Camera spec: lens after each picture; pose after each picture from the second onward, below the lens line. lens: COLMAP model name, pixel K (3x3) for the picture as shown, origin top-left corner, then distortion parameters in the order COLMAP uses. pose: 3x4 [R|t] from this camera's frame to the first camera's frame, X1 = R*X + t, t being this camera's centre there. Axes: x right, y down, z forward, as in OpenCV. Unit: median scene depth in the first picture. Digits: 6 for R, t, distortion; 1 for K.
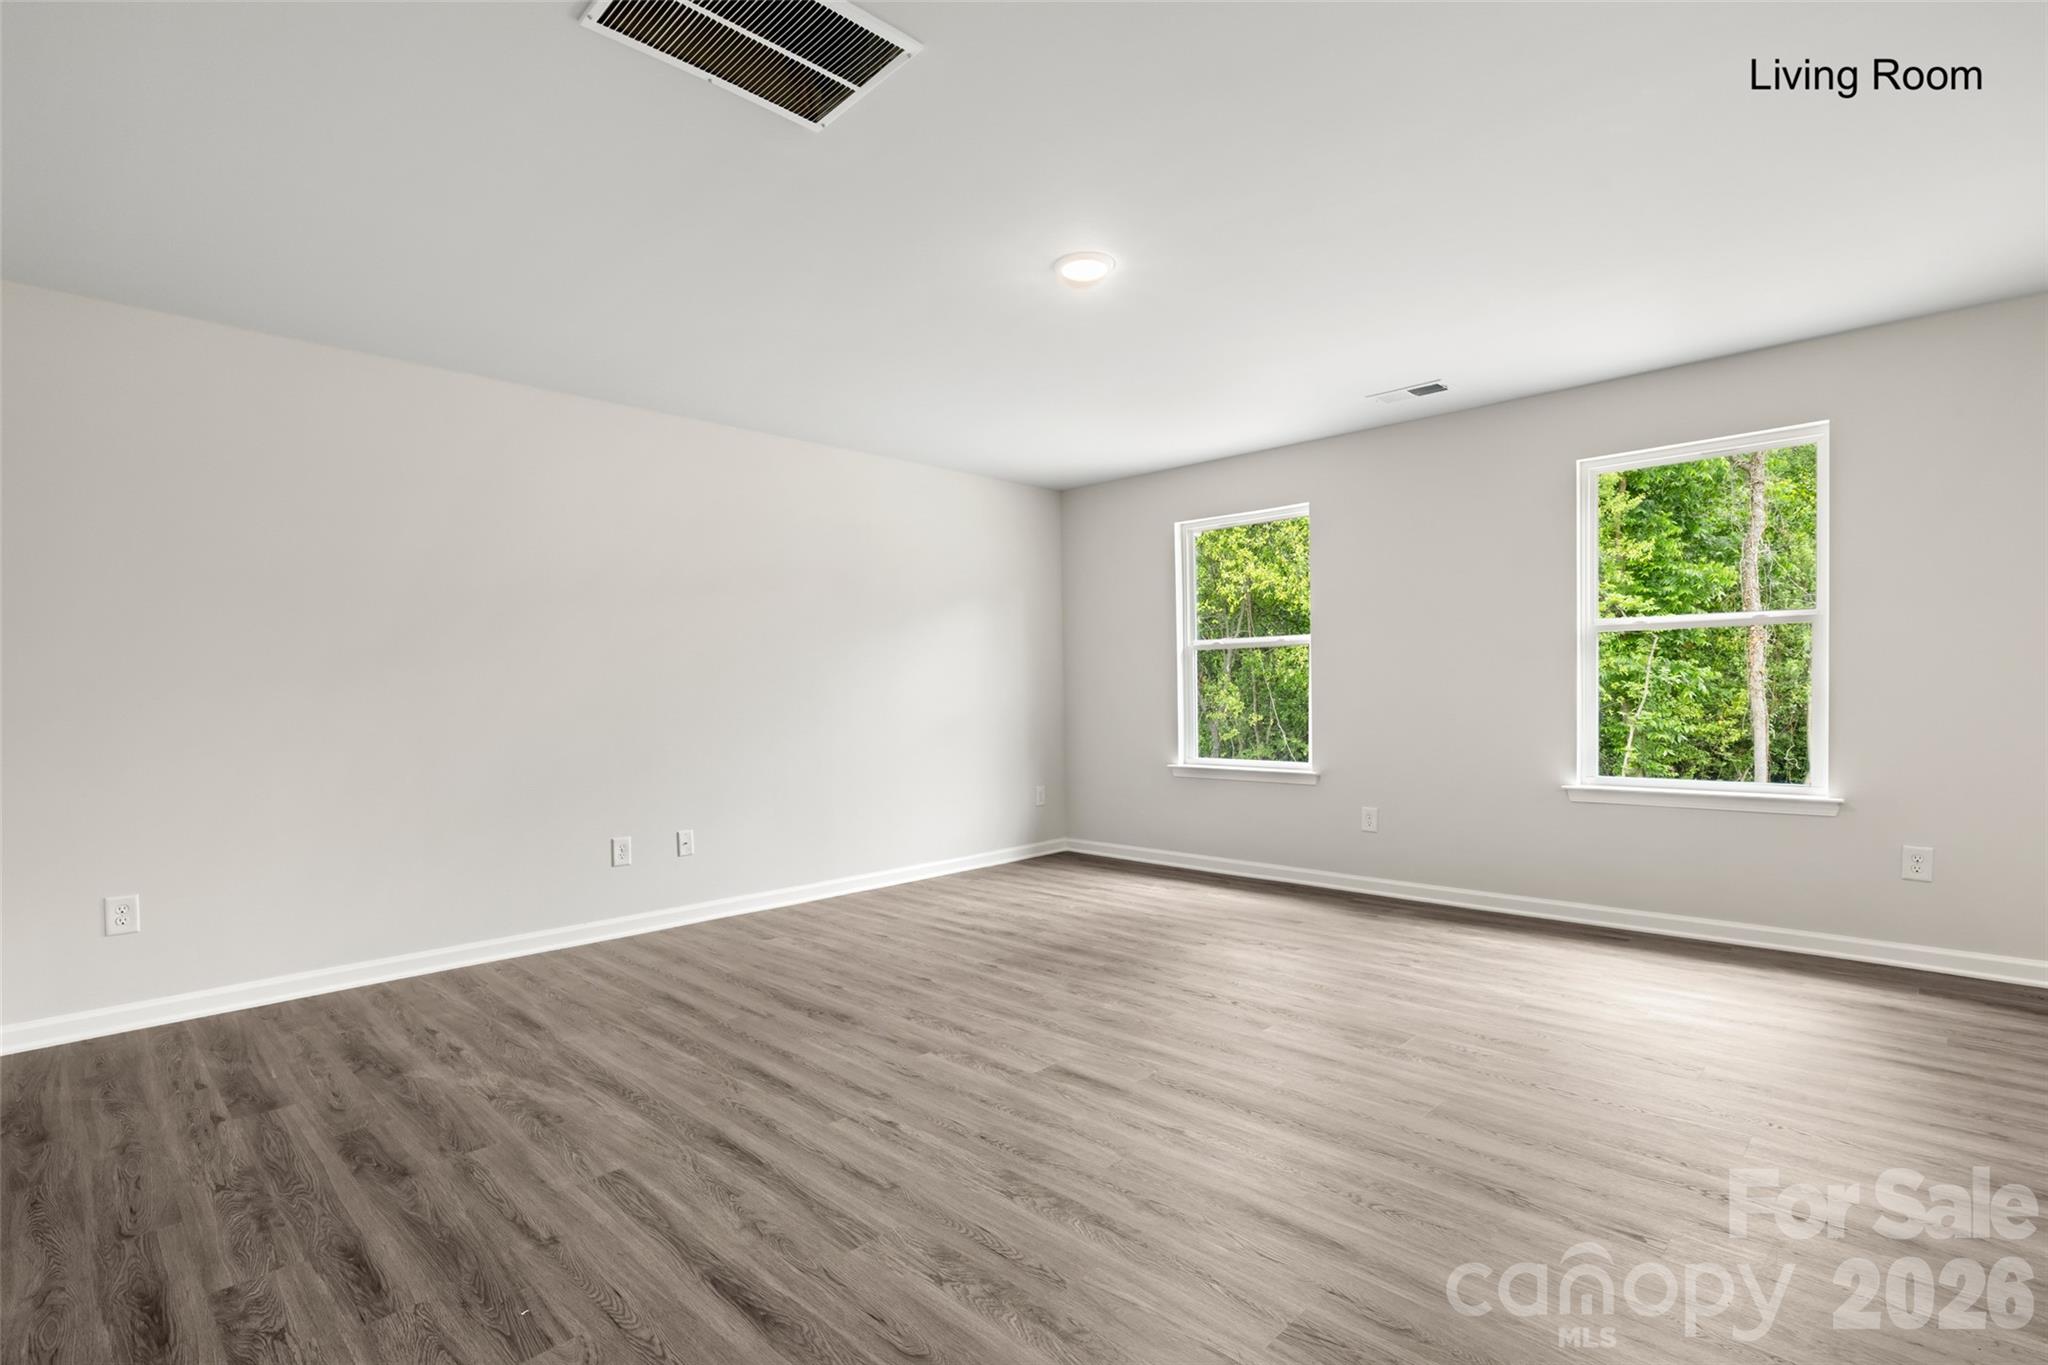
lens RADIAL K [[945.3, 0, 1004.3], [0, 945.3, 693.2], [0, 0, 1]] dist [-0.012552, 0.003297]
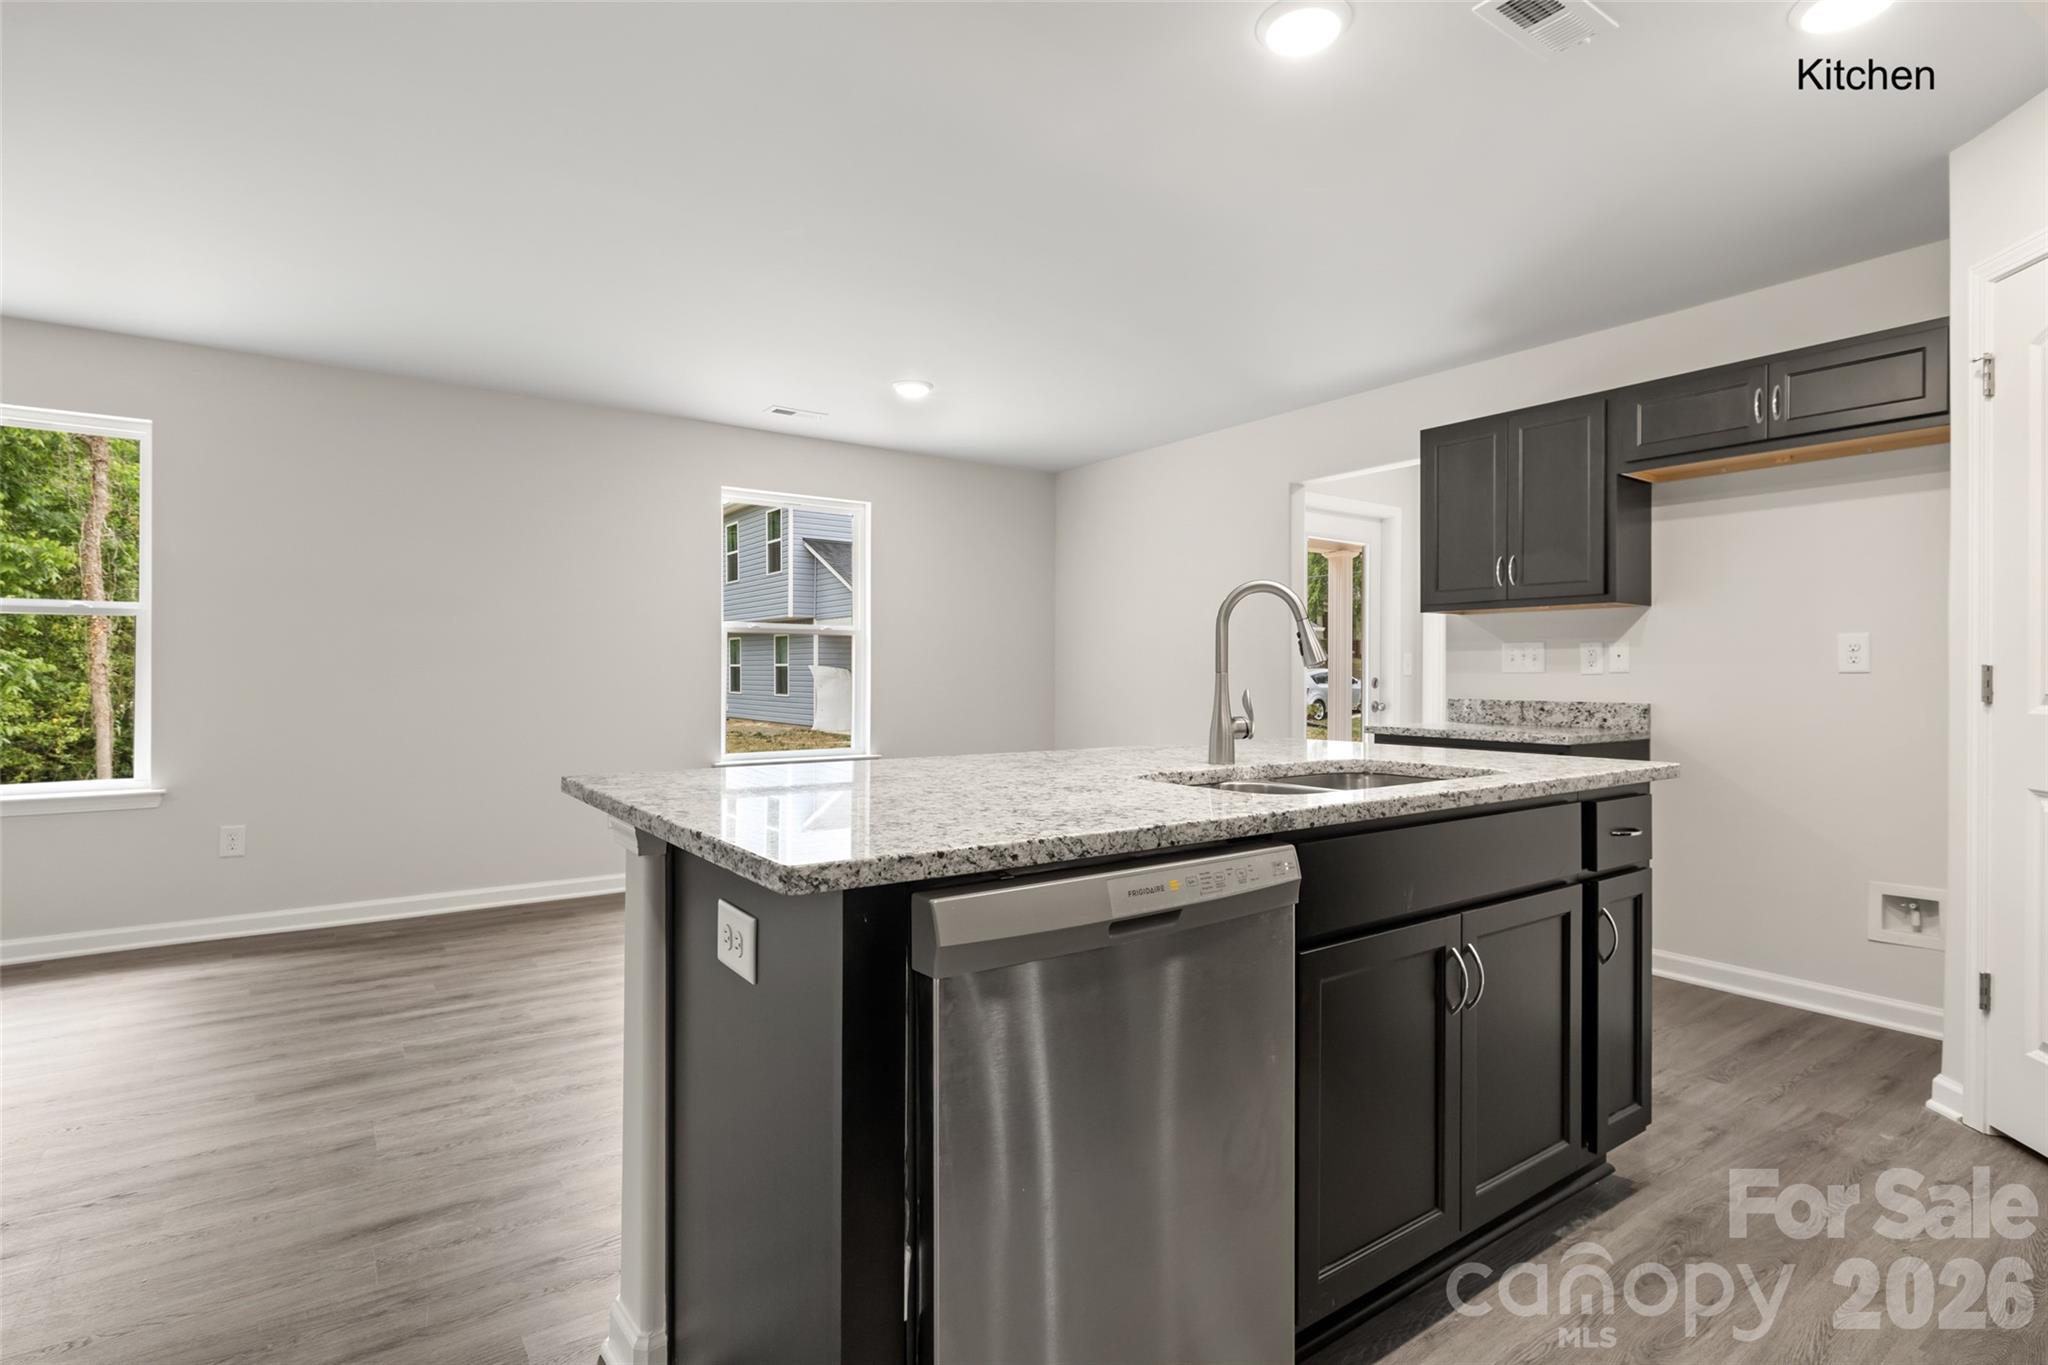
lens RADIAL K [[1007.3, 0, 1018.4], [0, 1007.3, 683.0], [0, 0, 1]] dist [0.005991, 0.000945]
pose [[0.178413, 0.004622, 0.983945, -0.019144], [0.001320, 0.999987, -0.004937, 0.001382], [-0.983955, 0.002180, 0.178405, -0.068843]]
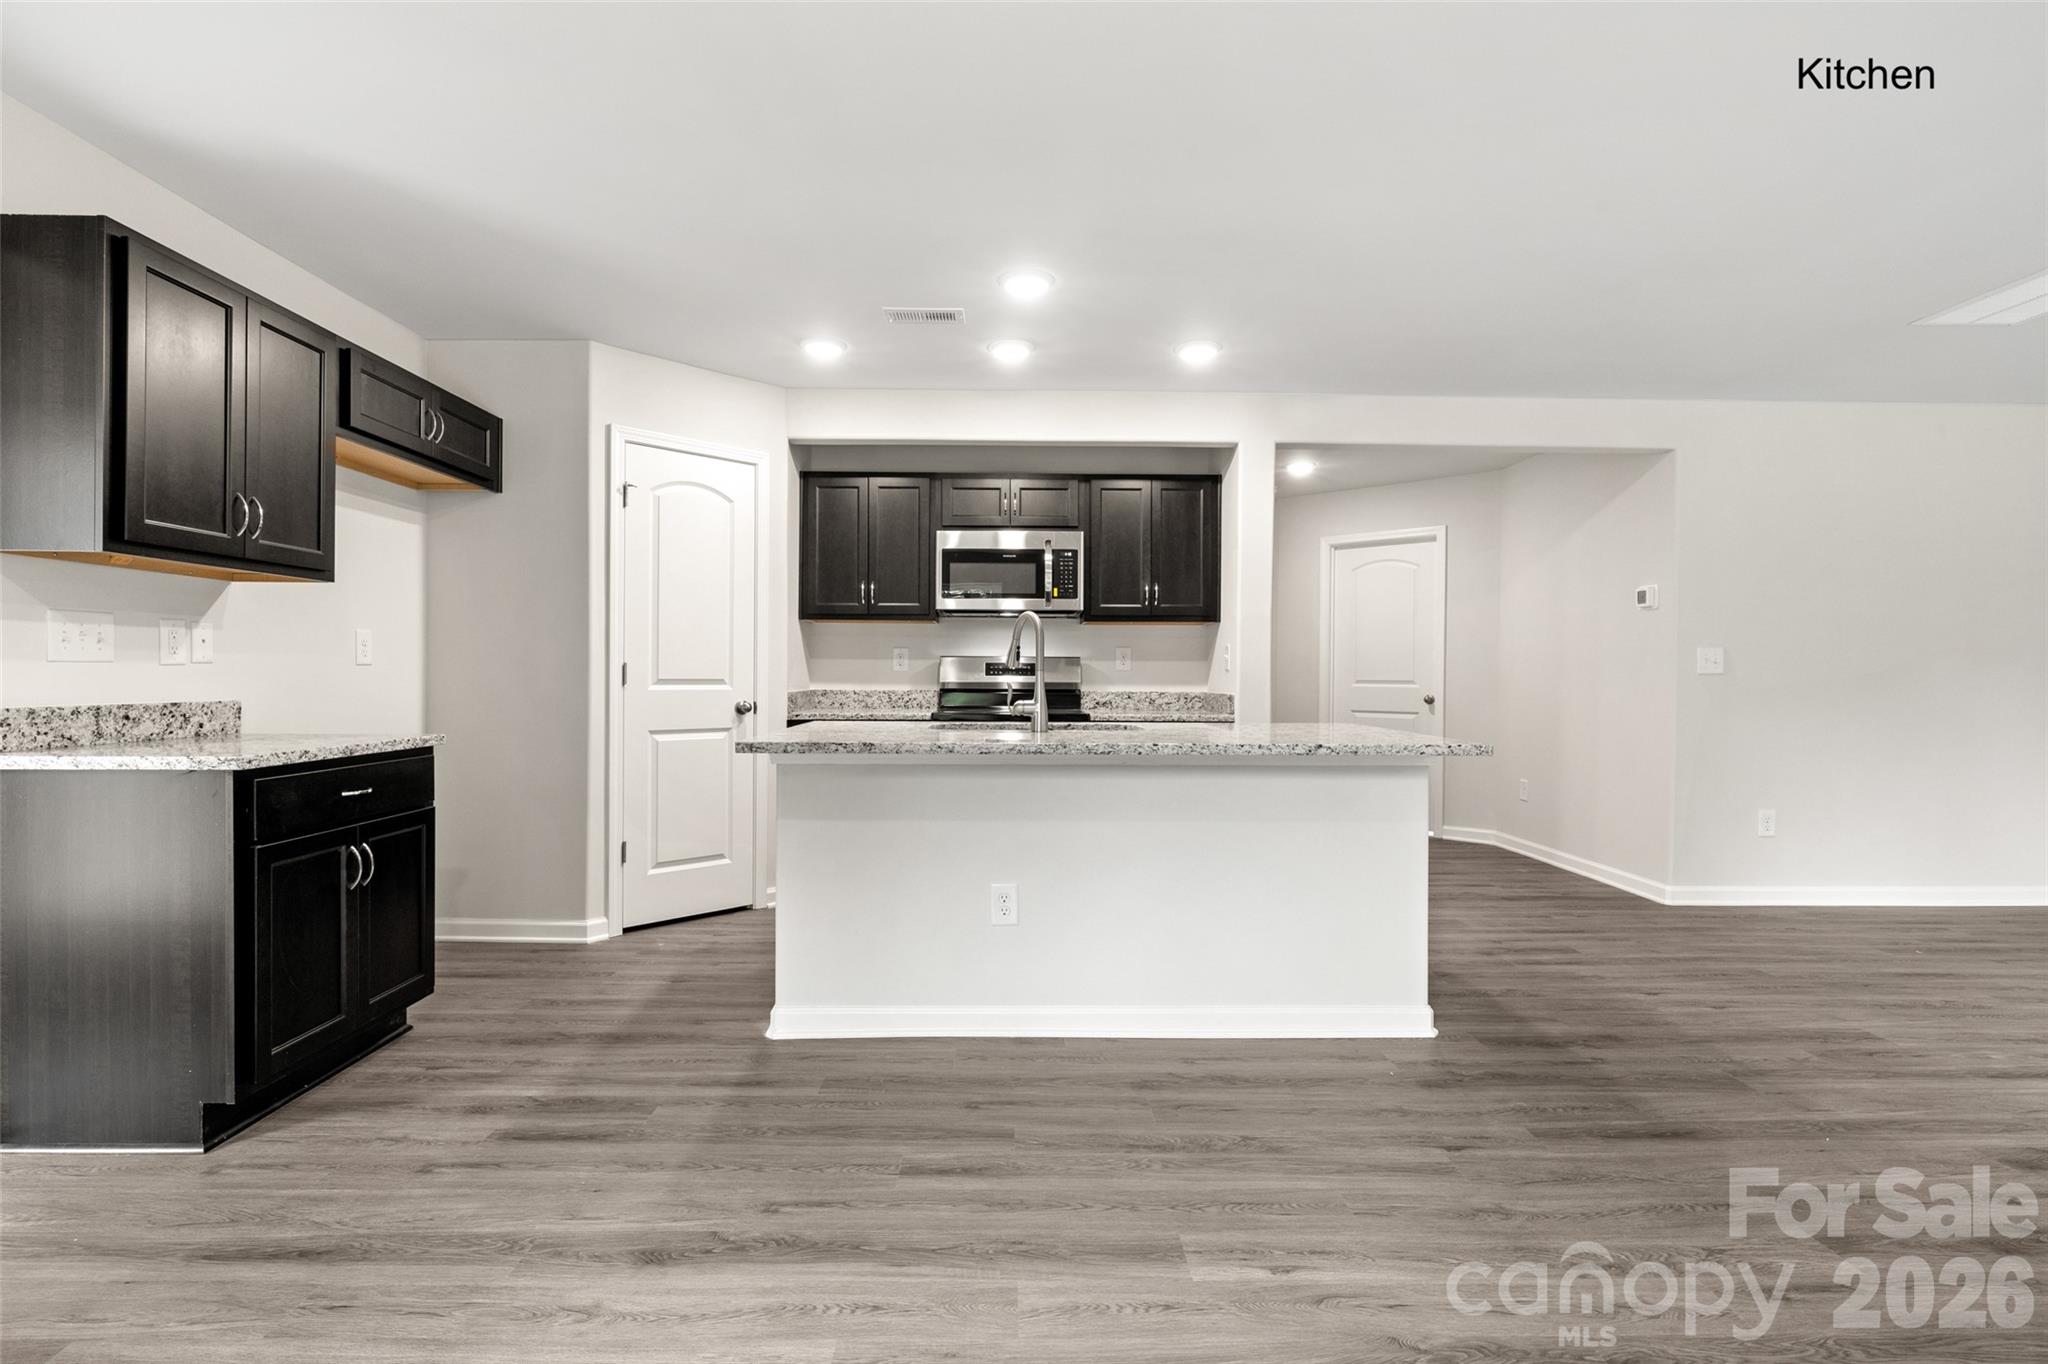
lens RADIAL K [[945.3, 0, 1024.8], [0, 945.3, 682.2], [0, 0, 1]] dist [-0.012552, 0.003297]
pose [[-0.703717, 0.018103, -0.710250, 1.043888], [0.002671, 0.999736, 0.022834, -0.011662], [0.710476, 0.014172, -0.703579, 0.427748]]
